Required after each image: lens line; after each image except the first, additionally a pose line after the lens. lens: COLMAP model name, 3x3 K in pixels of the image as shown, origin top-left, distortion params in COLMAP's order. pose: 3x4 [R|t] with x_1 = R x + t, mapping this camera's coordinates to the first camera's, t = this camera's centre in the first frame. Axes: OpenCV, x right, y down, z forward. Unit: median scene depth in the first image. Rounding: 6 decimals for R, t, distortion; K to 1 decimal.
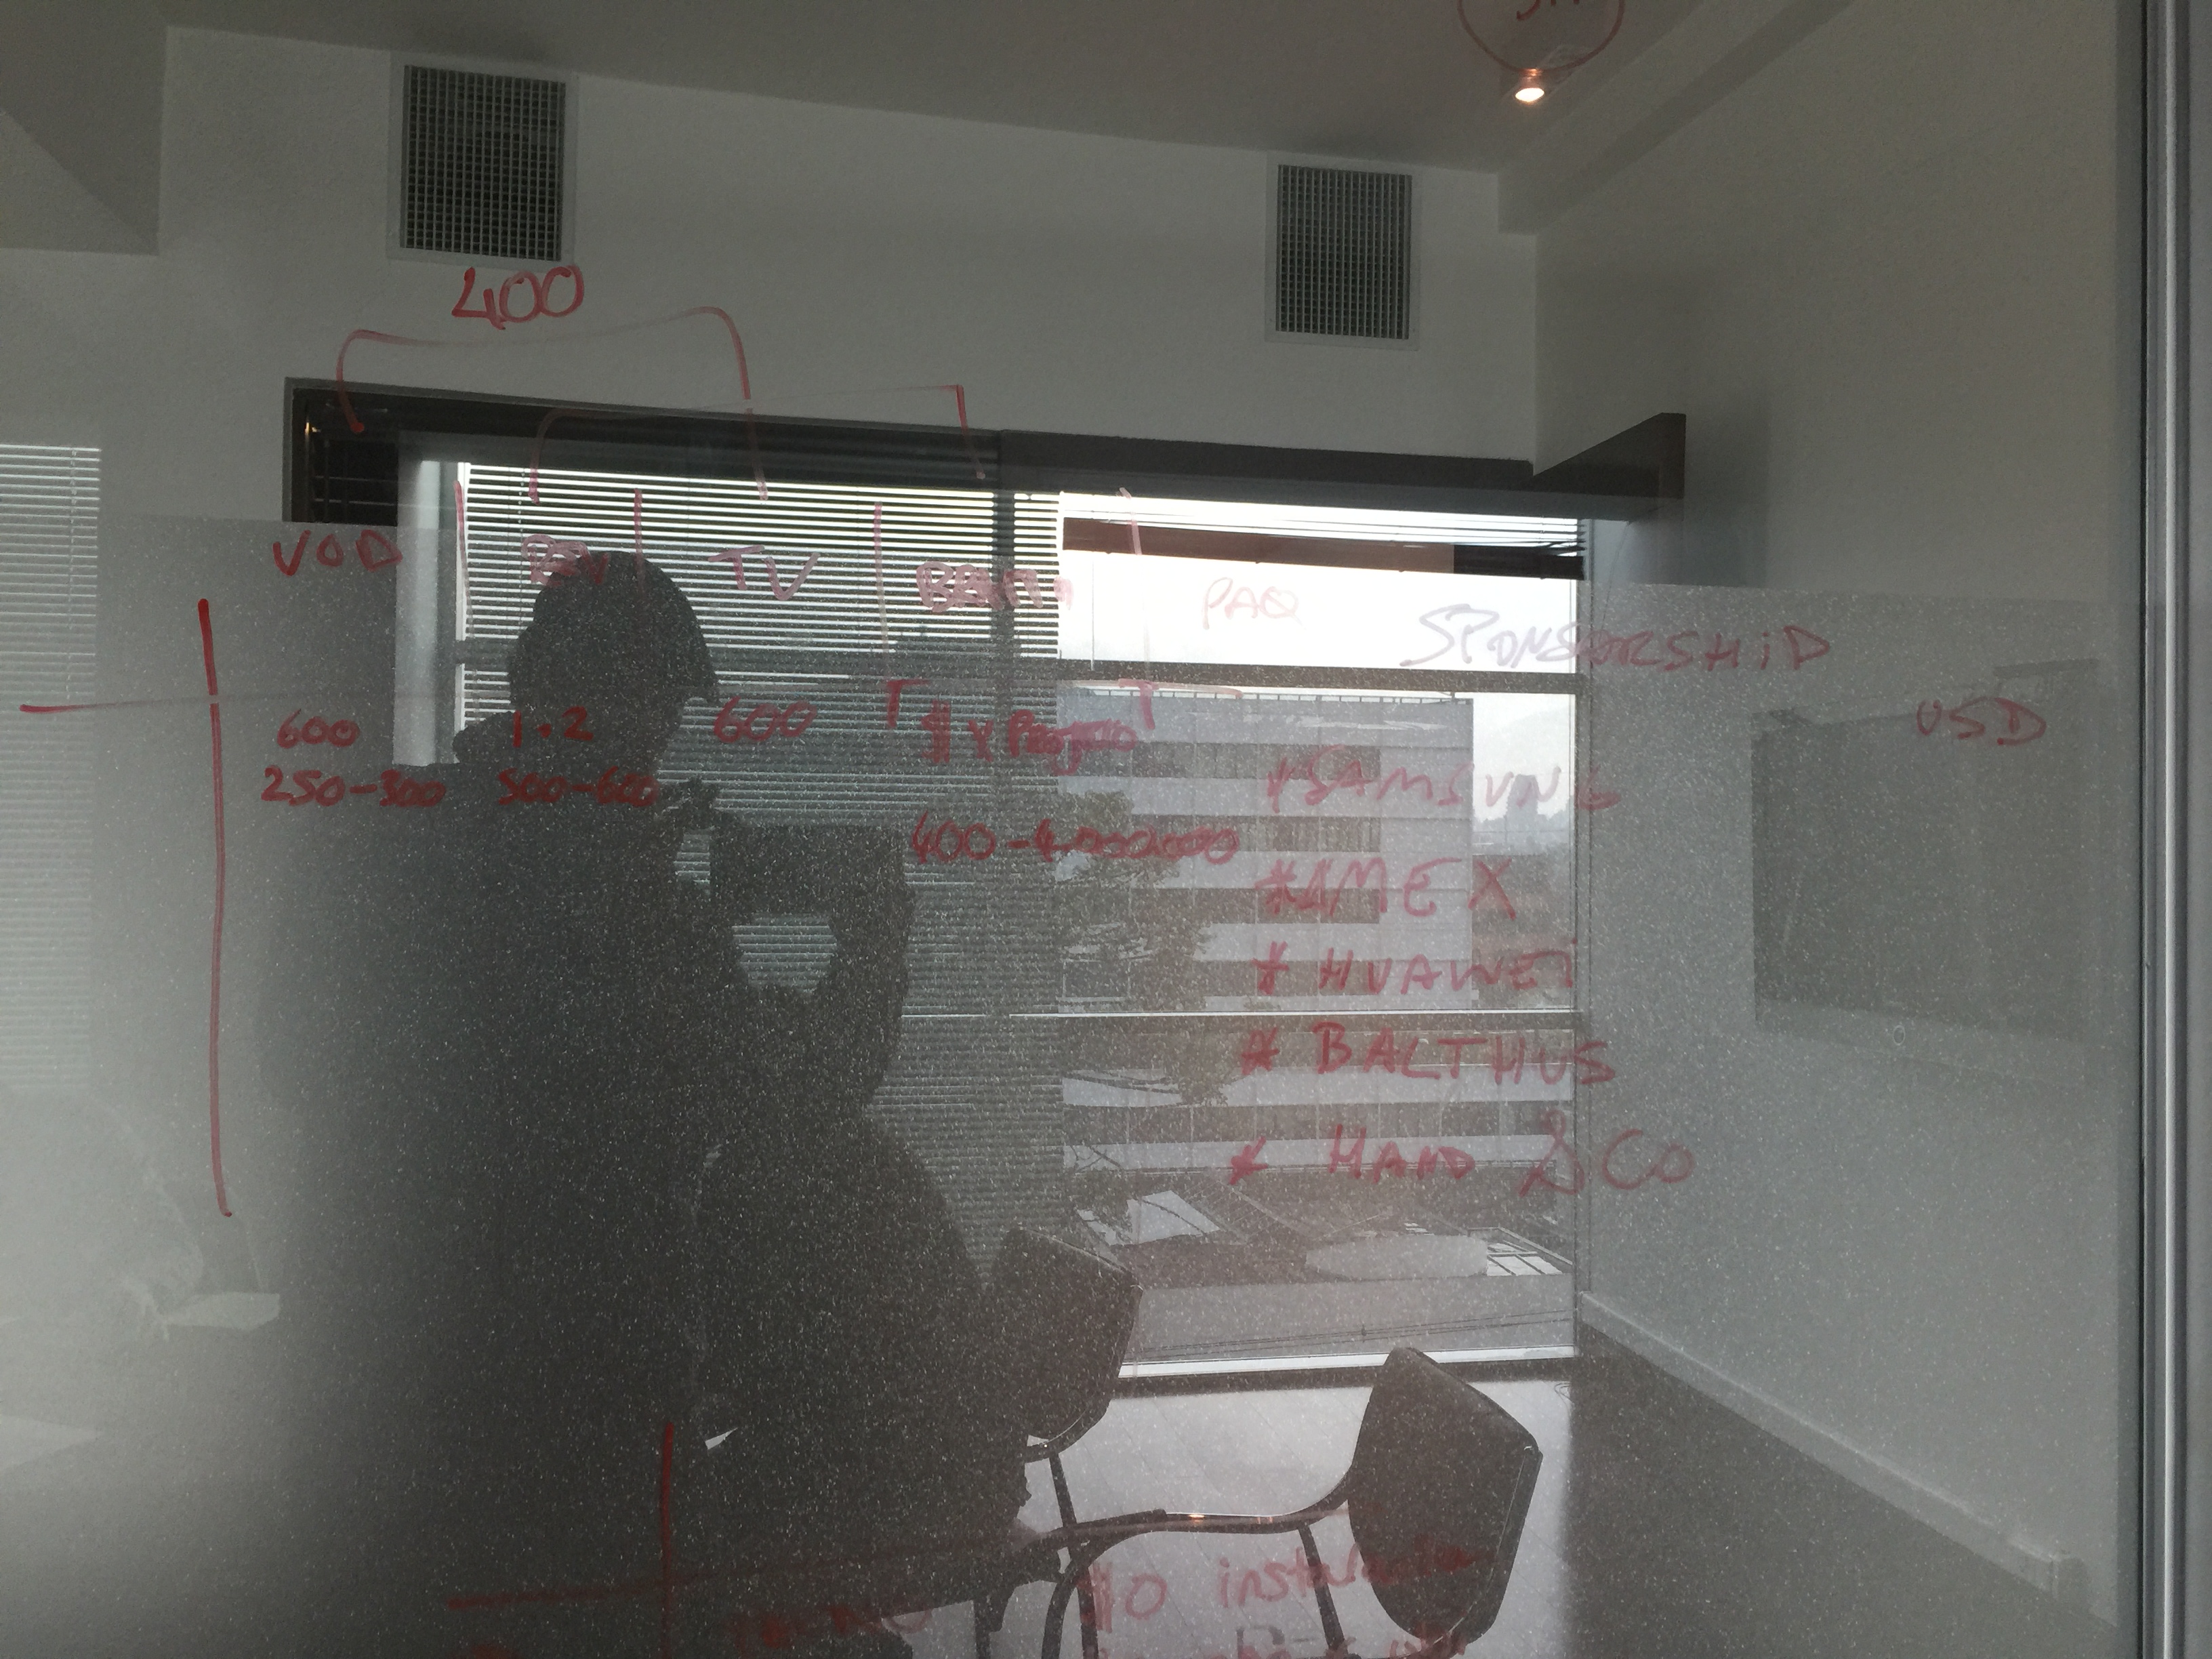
lens RADIAL K [[2005.5, 0, 1034.4], [0, 2005.5, 831.3], [0, 0, 1]] dist [0.066857, -0.006737]
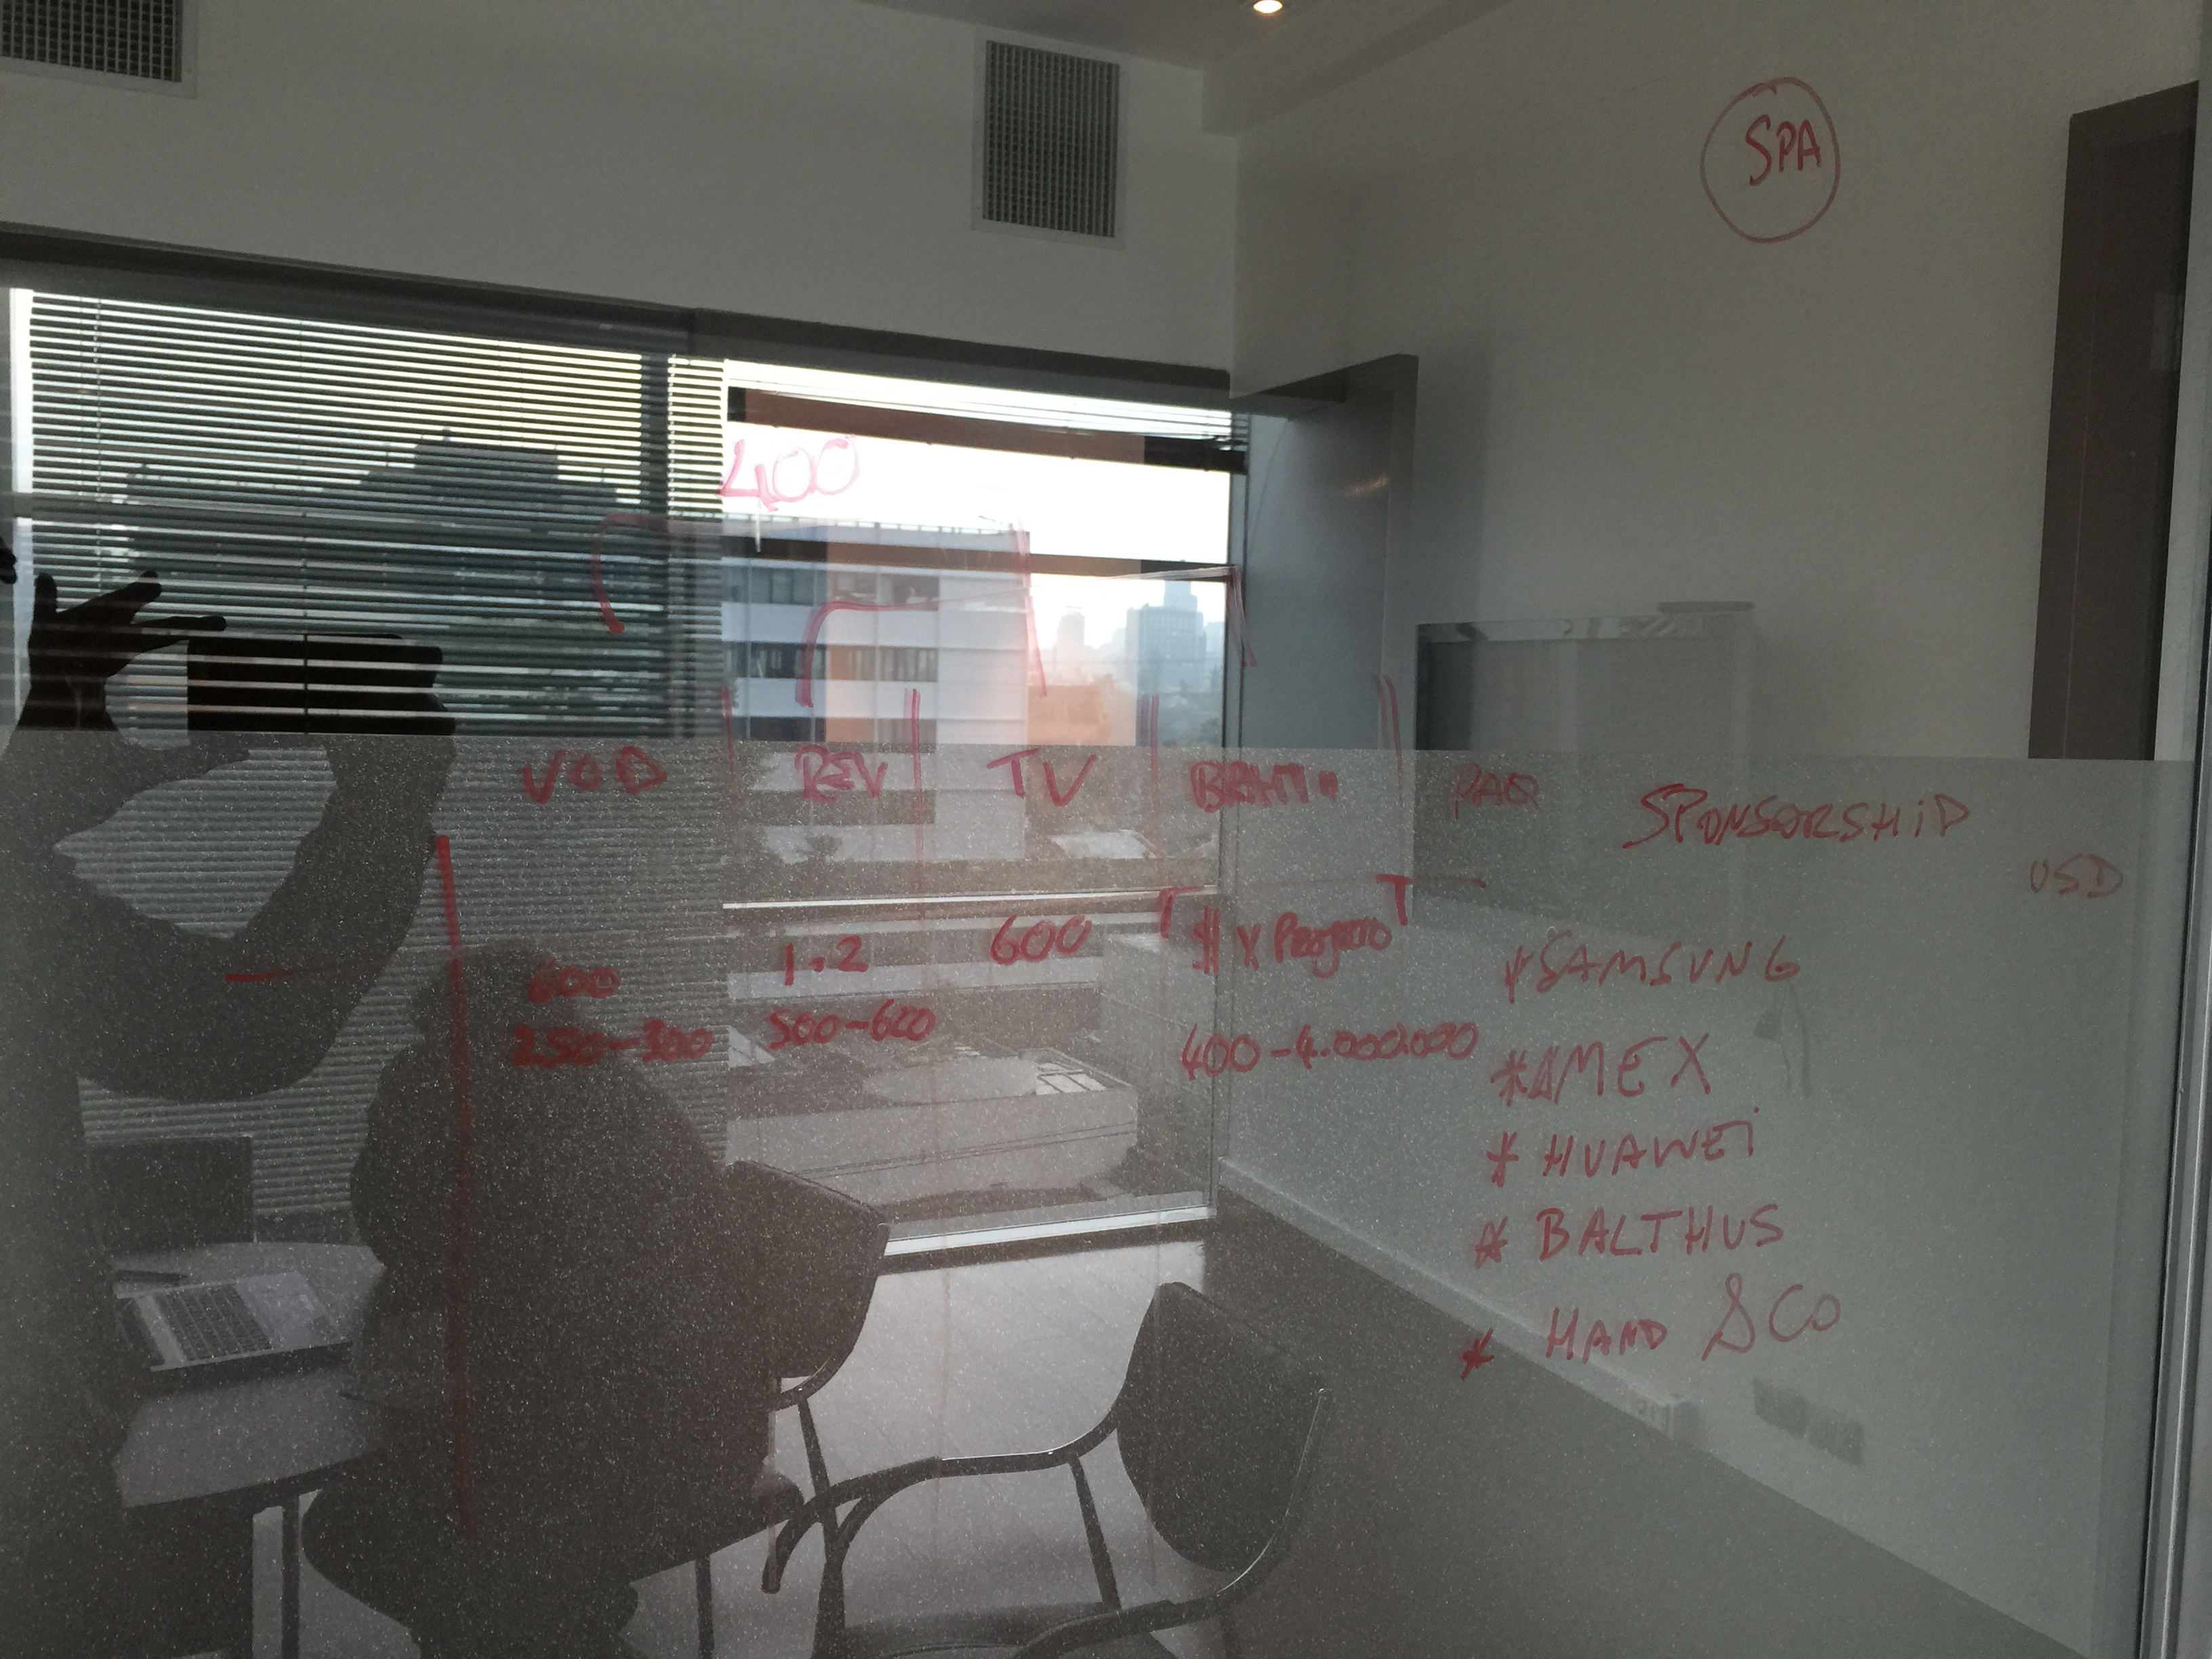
lens RADIAL K [[2008.9, 0, 1106.0], [0, 2008.9, 829.5], [0, 0, 1]] dist [0.163680, -0.305134]
pose [[0.967534, -0.005863, 0.252674, -0.086751], [-0.015381, 0.996512, 0.082019, -0.046417], [-0.252273, -0.083242, 0.964069, 0.027819]]
